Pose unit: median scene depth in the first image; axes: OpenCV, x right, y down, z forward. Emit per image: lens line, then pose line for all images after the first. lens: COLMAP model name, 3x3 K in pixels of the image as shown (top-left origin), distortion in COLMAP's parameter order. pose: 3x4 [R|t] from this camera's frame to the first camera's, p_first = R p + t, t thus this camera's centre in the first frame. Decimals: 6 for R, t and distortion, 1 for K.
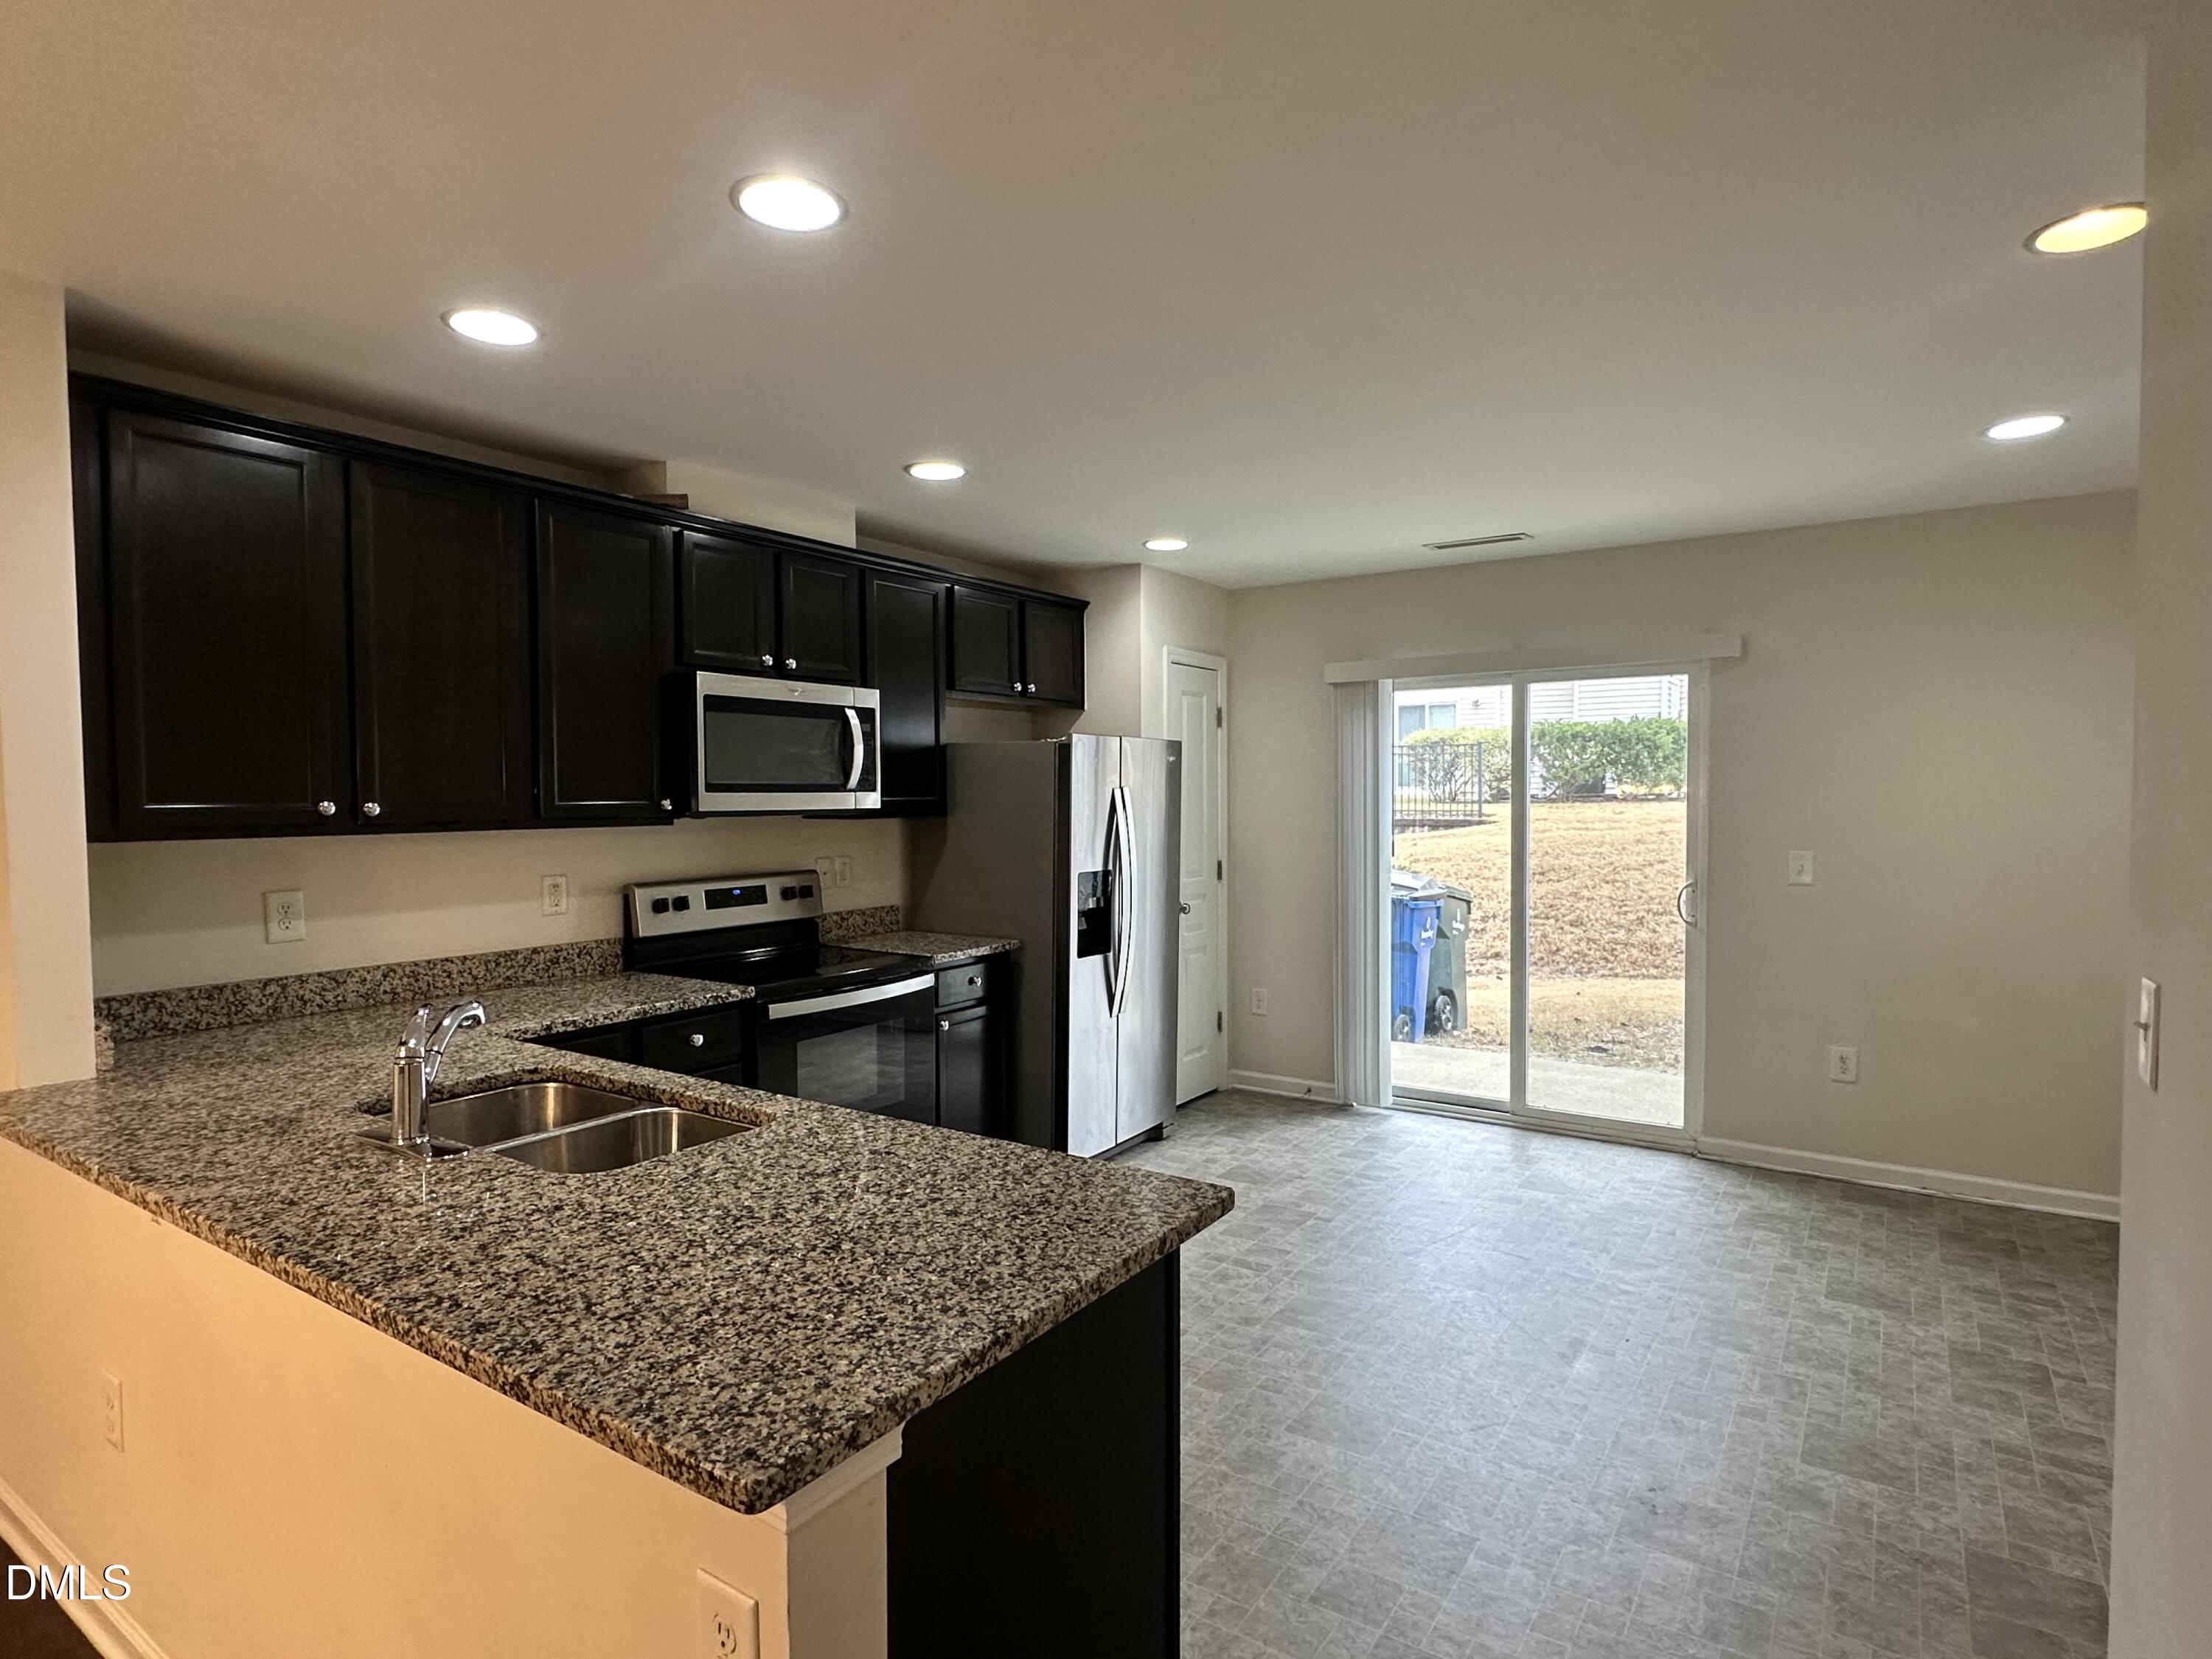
lens RADIAL K [[1179.7, 0, 1106.0], [0, 1179.7, 829.5], [0, 0, 1]] dist [-0.010102, 0.001096]
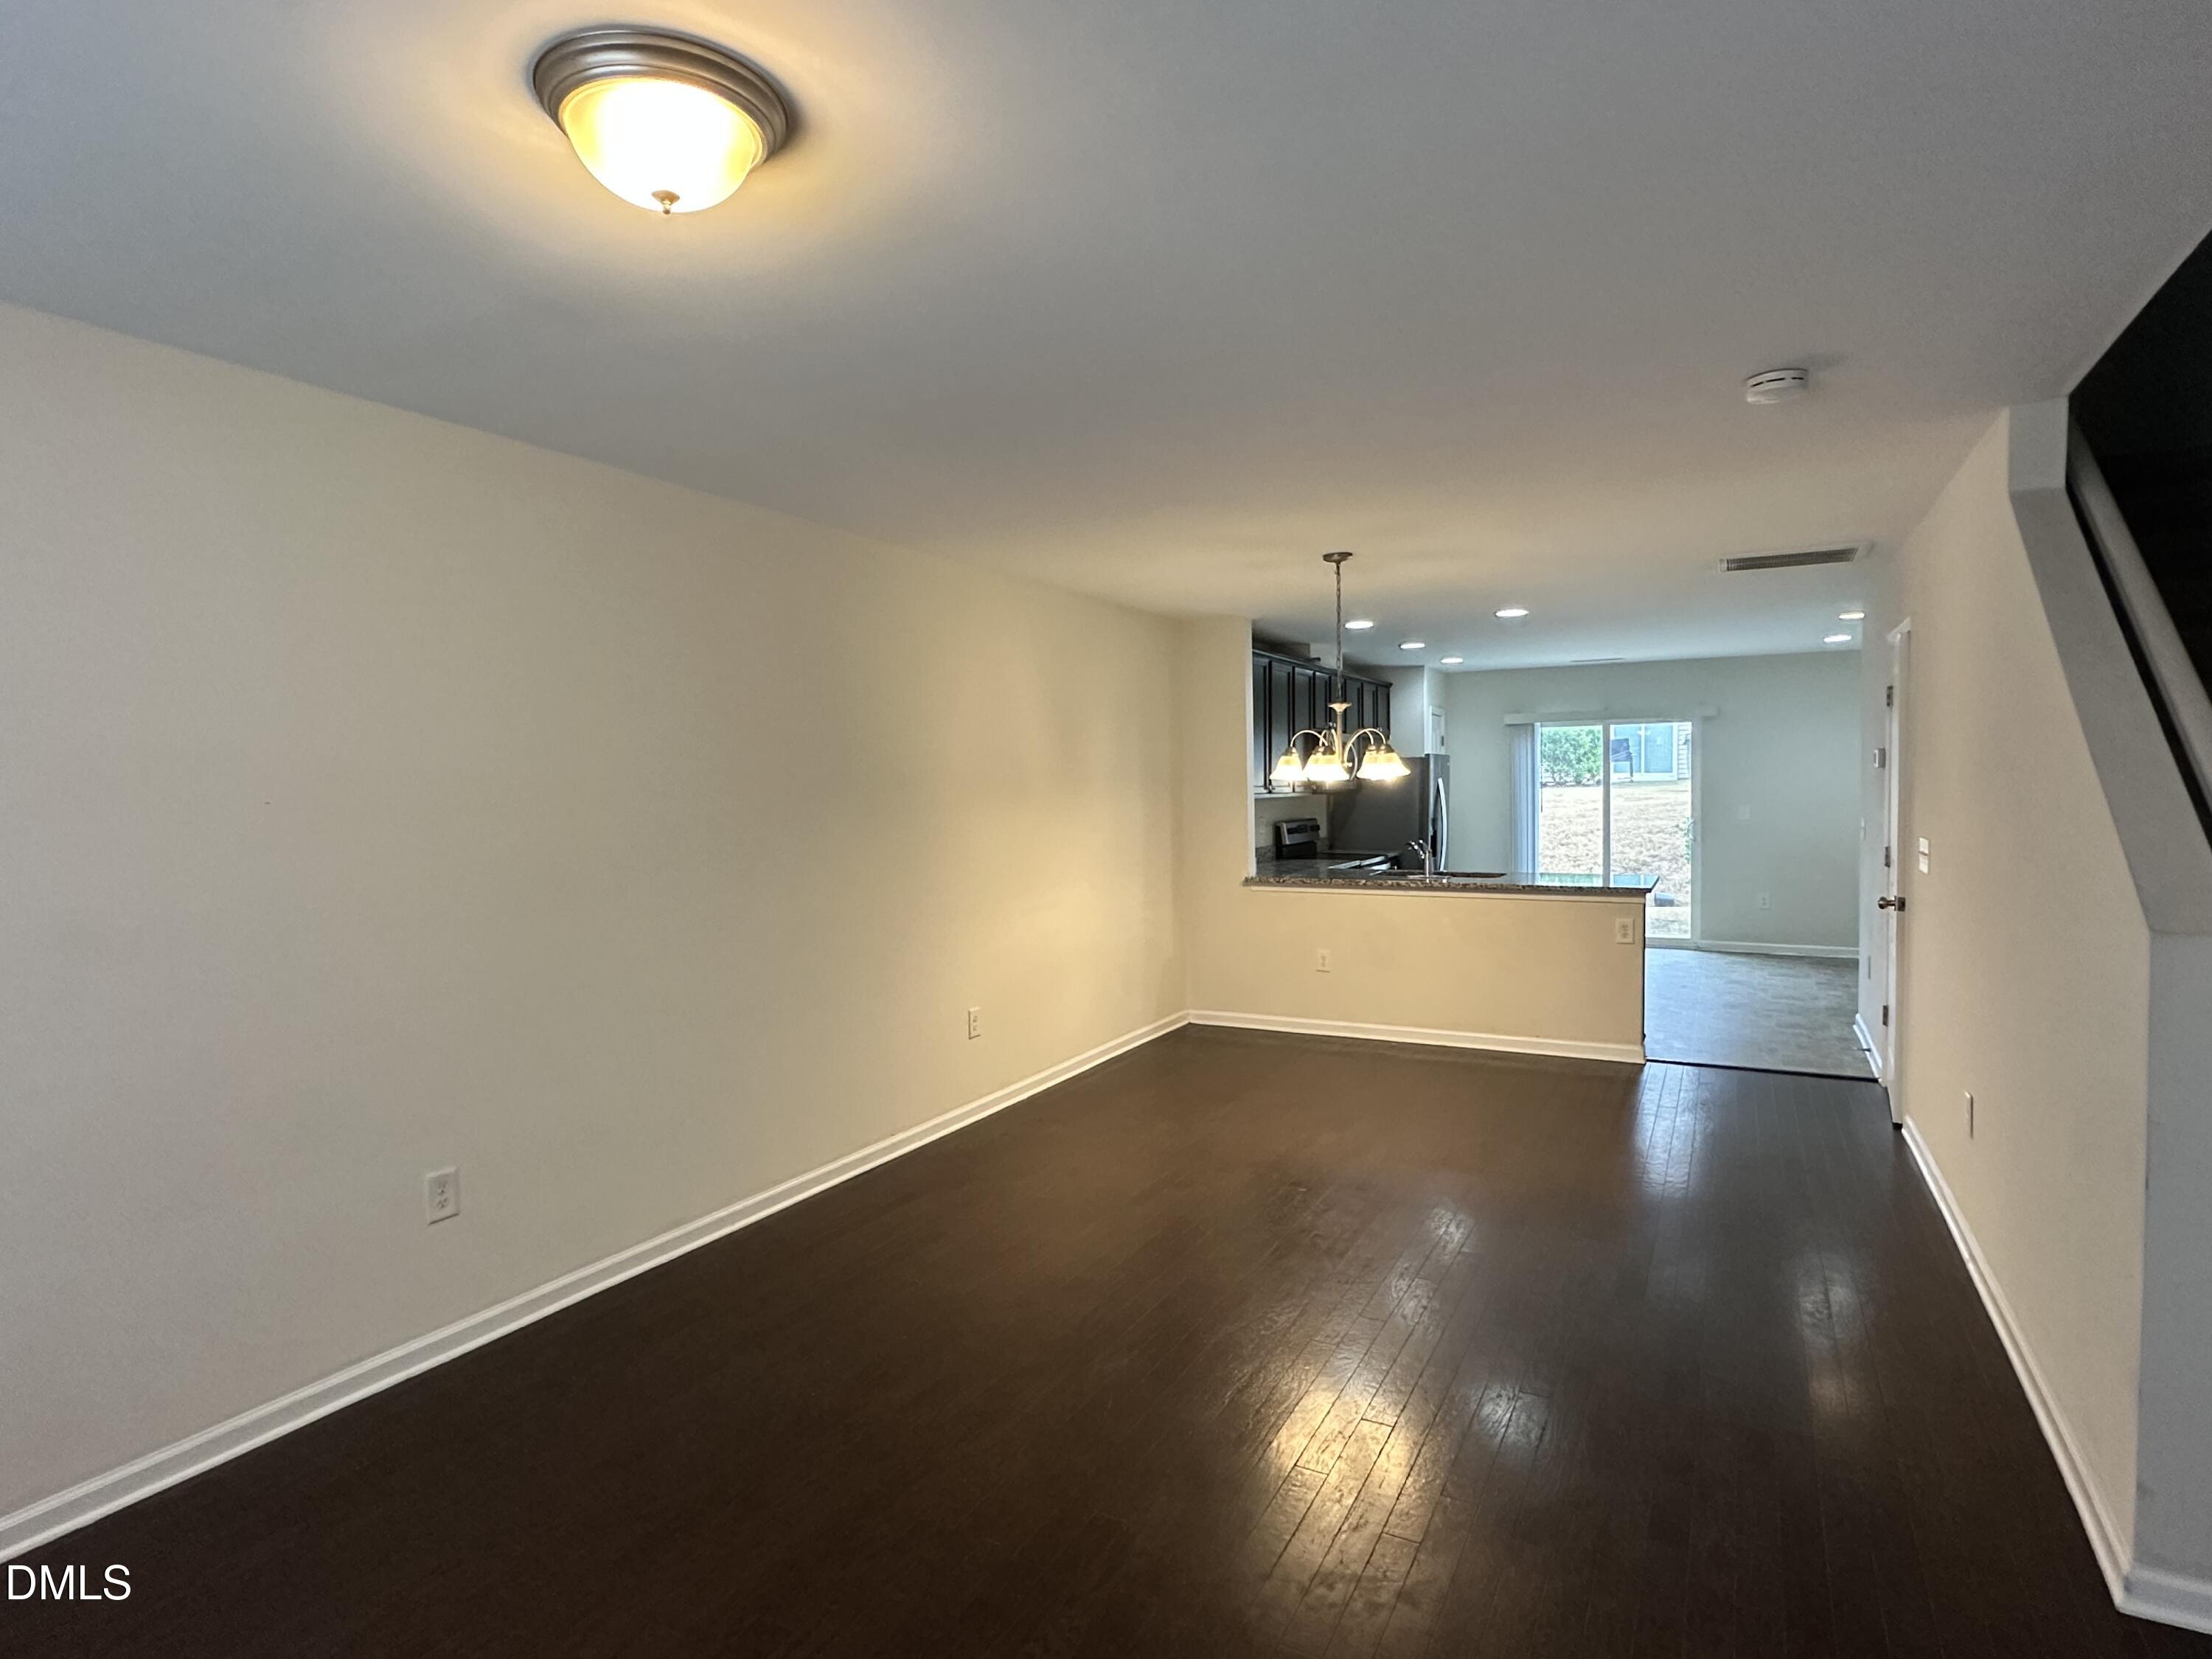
lens RADIAL K [[1179.7, 0, 1106.0], [0, 1179.7, 829.5], [0, 0, 1]] dist [-0.010102, 0.001096]
pose [[0.994618, -0.014969, 0.102519, -0.751217], [0.014485, 0.999880, 0.005464, 0.033519], [-0.102589, -0.003950, 0.994716, -0.970346]]
